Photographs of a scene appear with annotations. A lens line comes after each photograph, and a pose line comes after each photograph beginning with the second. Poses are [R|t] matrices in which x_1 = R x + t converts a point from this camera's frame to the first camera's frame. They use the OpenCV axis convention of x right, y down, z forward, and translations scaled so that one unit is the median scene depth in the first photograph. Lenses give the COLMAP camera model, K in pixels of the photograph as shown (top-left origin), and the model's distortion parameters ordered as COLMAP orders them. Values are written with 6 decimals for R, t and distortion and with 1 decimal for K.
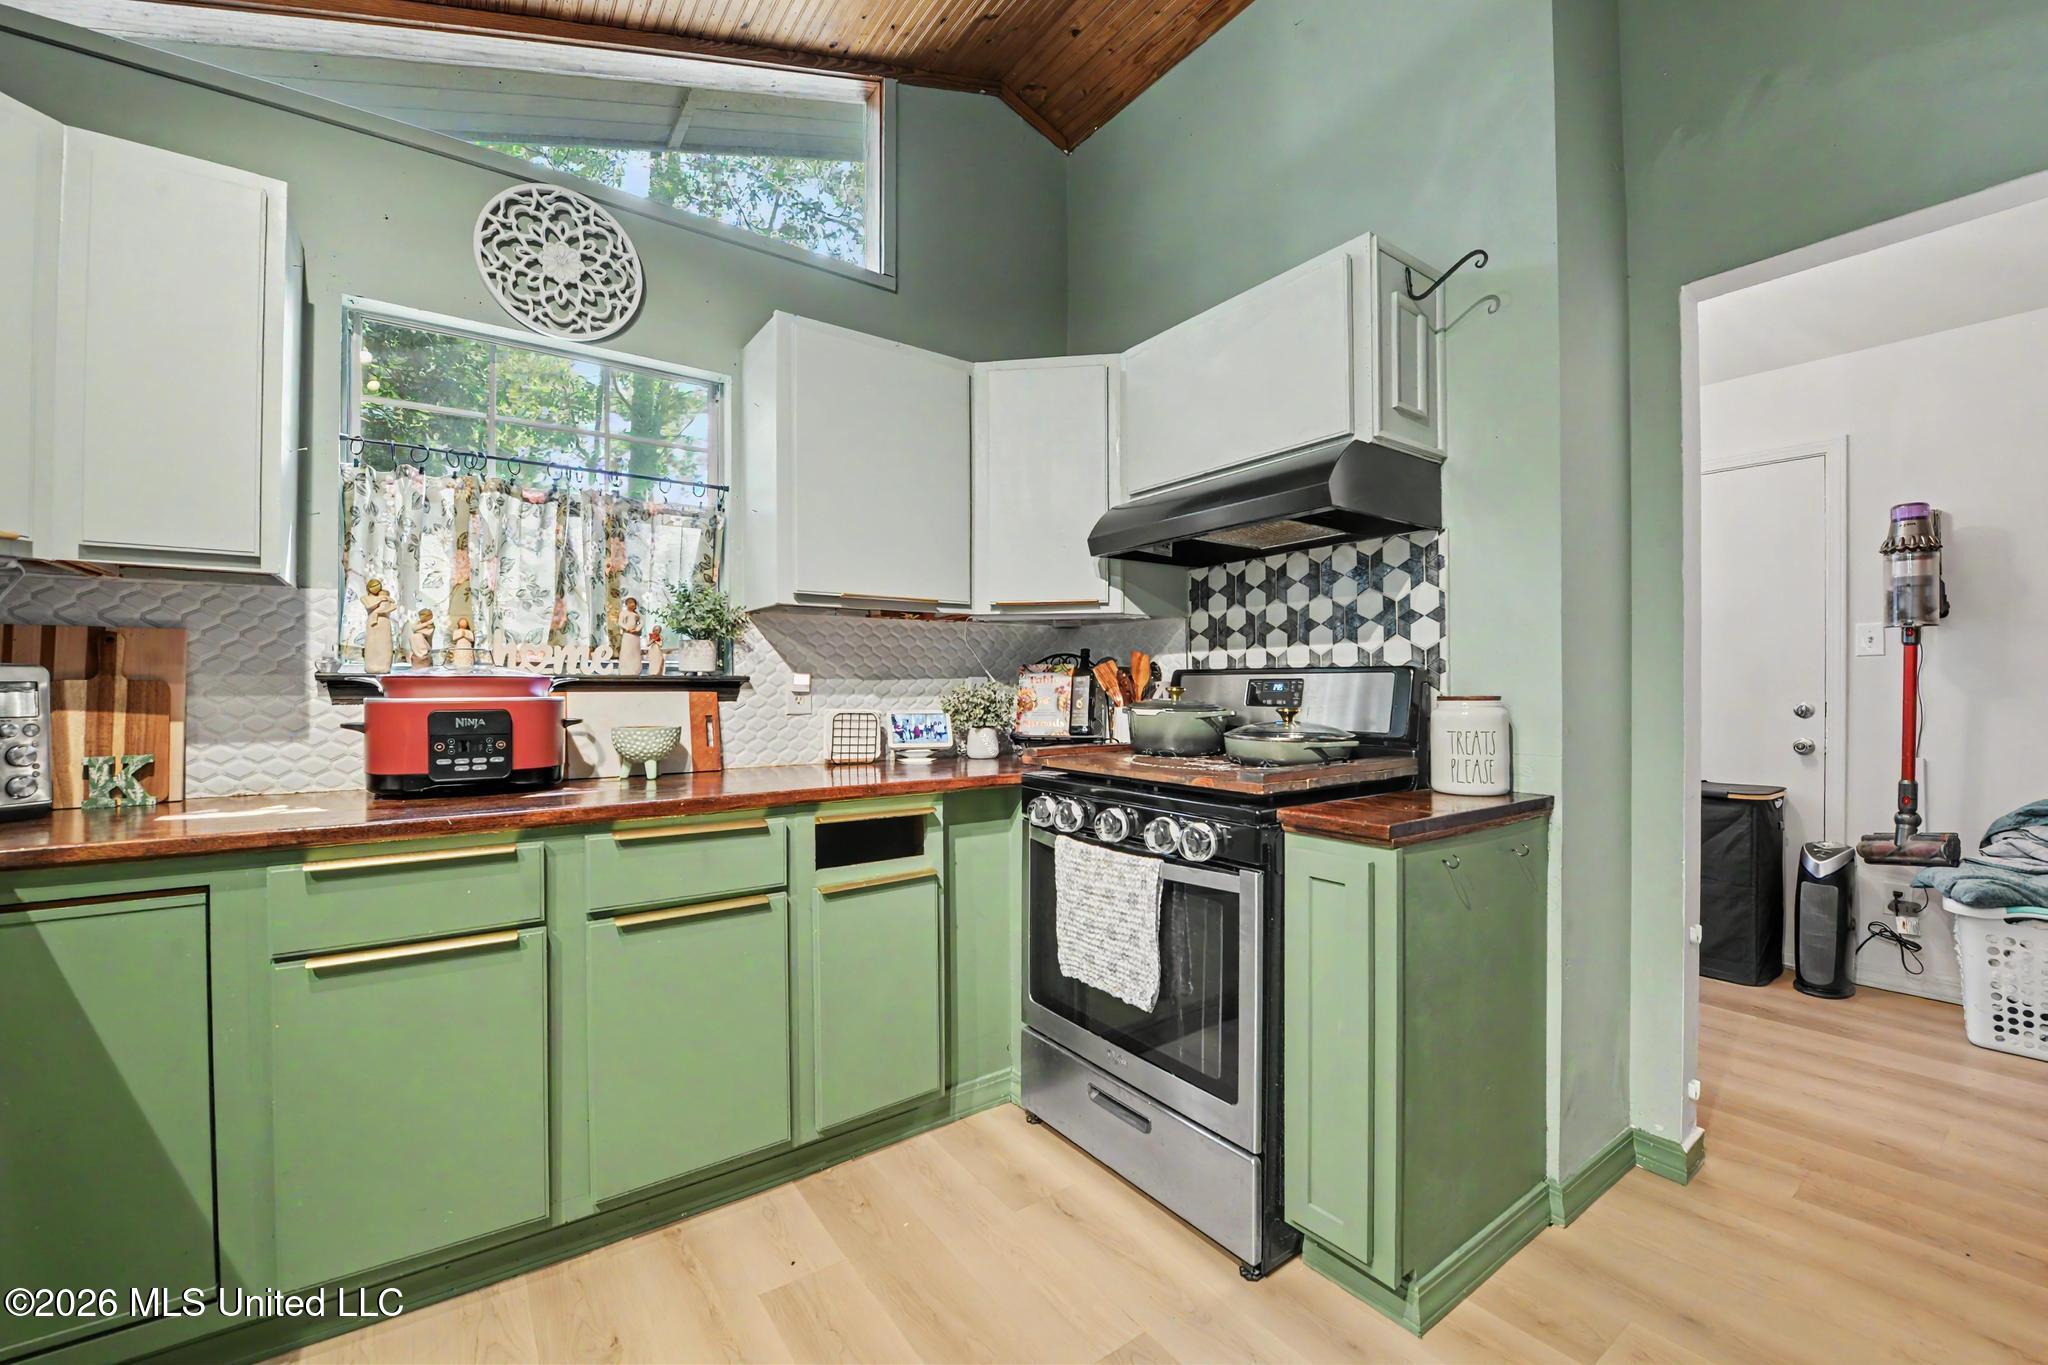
lens RADIAL K [[818.7, 0, 1022.2], [0, 818.7, 686.8], [0, 0, 1]] dist [-0.021058, -0.000219]
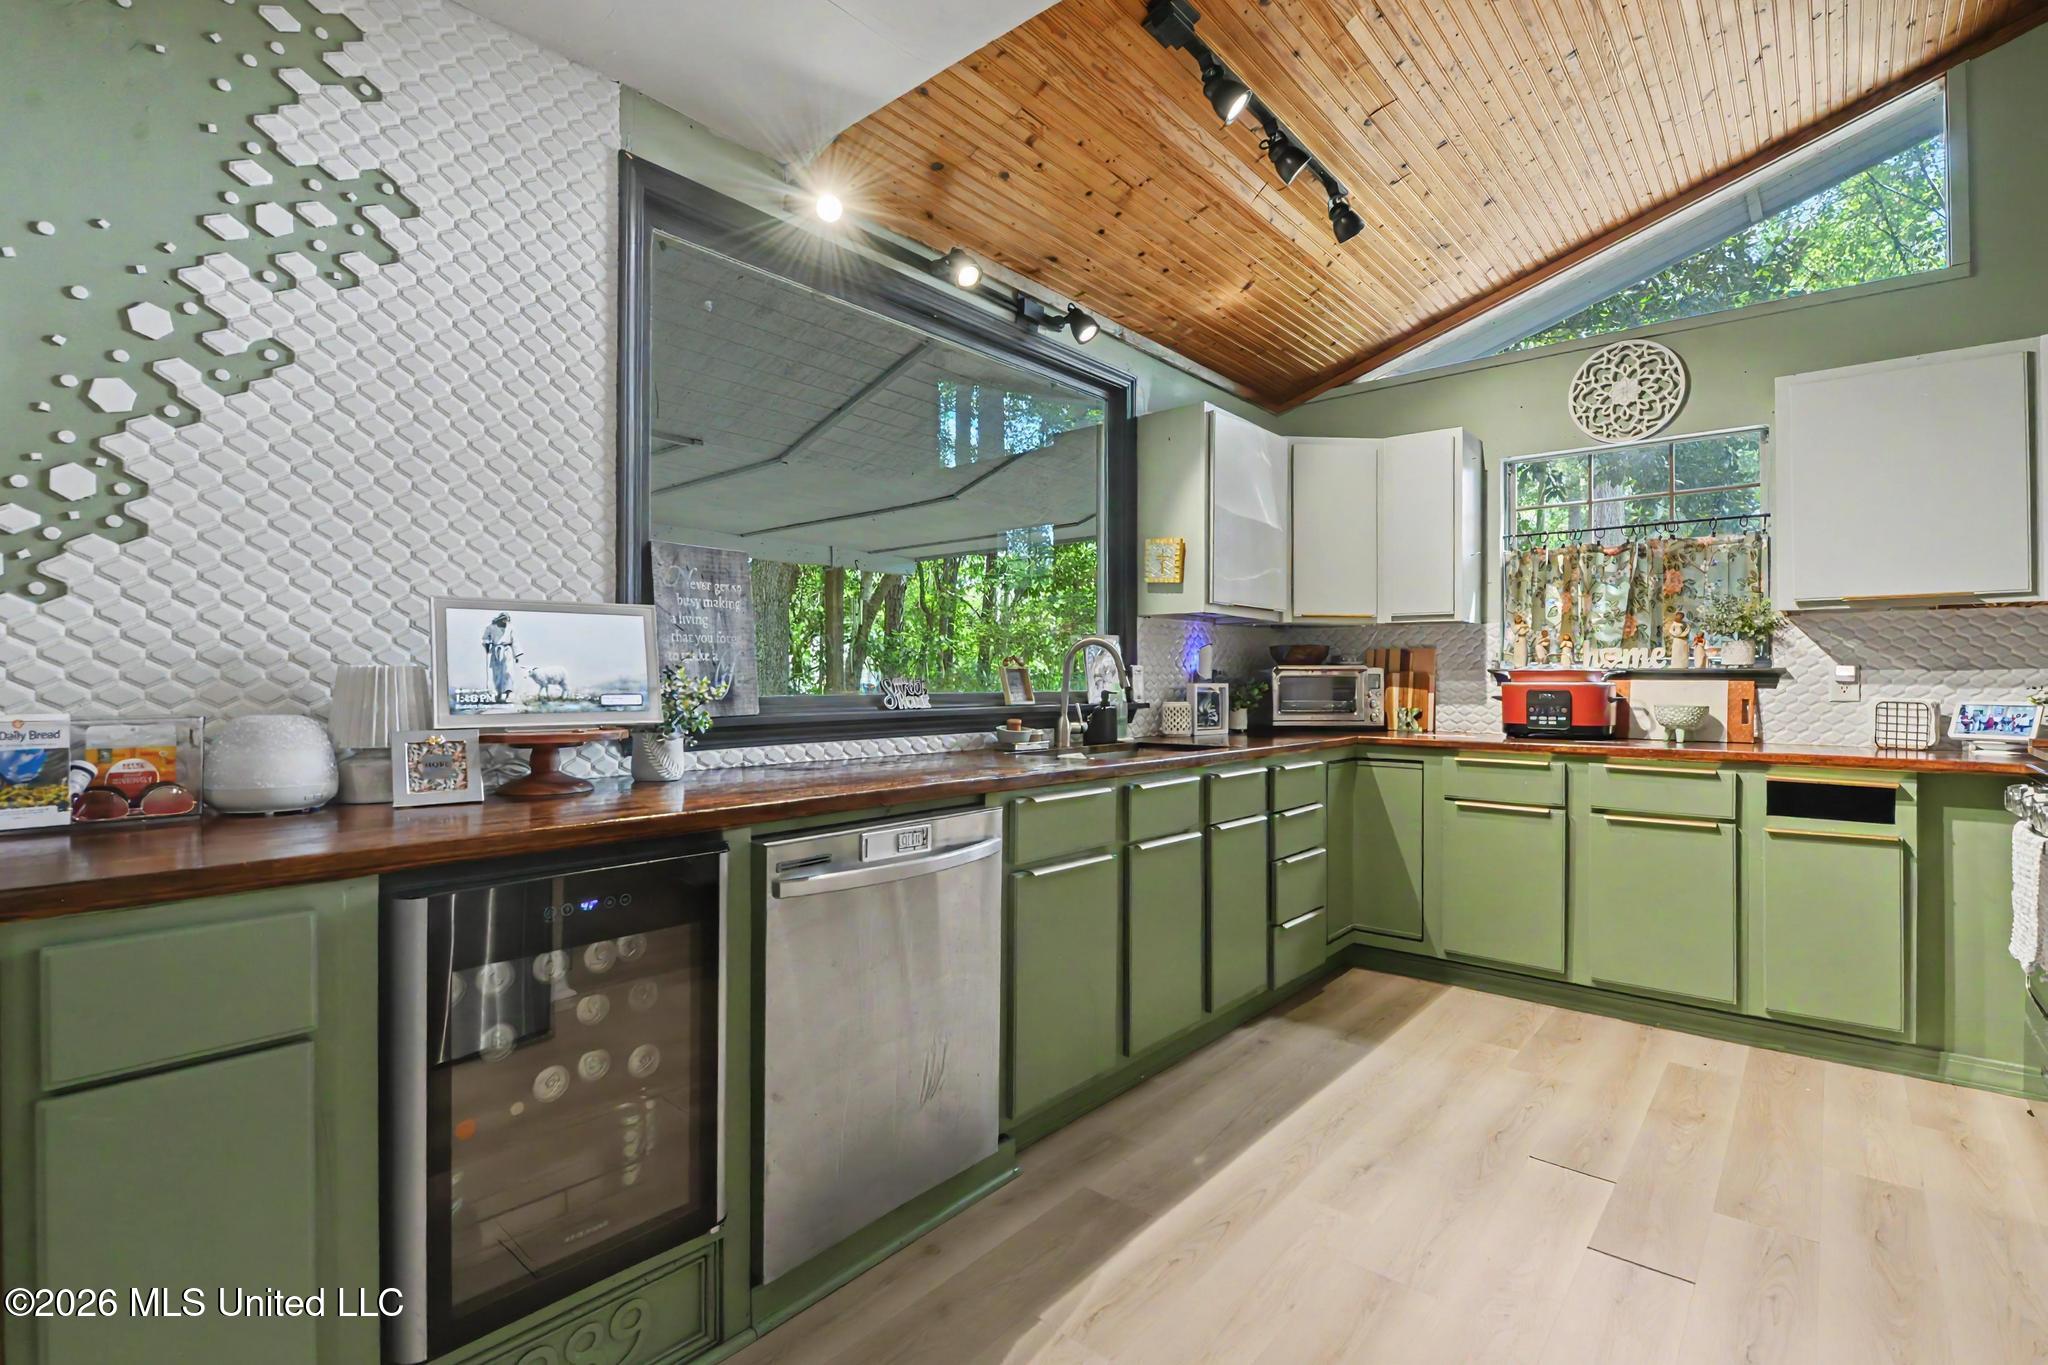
lens RADIAL K [[944.9, 0, 1022.0], [0, 944.9, 674.1], [0, 0, 1]] dist [-0.015782, -0.000285]
pose [[0.240213, -0.001738, -0.970719, 0.880492], [-0.003082, 0.999992, -0.002553, 0.003118], [0.970715, 0.003605, 0.240206, -0.514358]]
